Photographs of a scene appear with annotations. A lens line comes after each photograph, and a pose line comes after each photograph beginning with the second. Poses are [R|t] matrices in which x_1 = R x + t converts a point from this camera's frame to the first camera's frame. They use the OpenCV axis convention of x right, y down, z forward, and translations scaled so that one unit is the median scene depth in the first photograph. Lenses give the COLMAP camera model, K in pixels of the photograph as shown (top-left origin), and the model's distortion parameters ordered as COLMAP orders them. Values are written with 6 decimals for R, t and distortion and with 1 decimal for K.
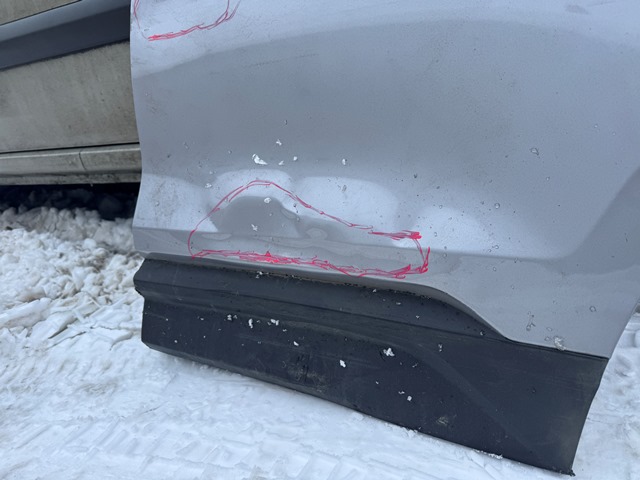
lens RADIAL K [[450.9, 0, 320.0], [0, 450.9, 240.0], [0, 0, 1]] dist [0.045805, -0.082263]
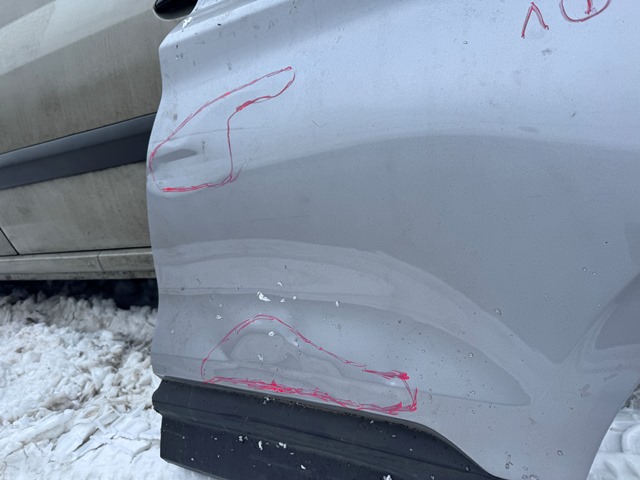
lens RADIAL K [[452.8, 0, 320.0], [0, 452.8, 240.0], [0, 0, 1]] dist [0.004900, -0.019895]
pose [[0.998577, -0.050753, -0.016367, 0.023237], [0.048919, 0.994011, -0.097722, -0.144829], [0.021229, 0.096783, 0.995079, -0.090916]]
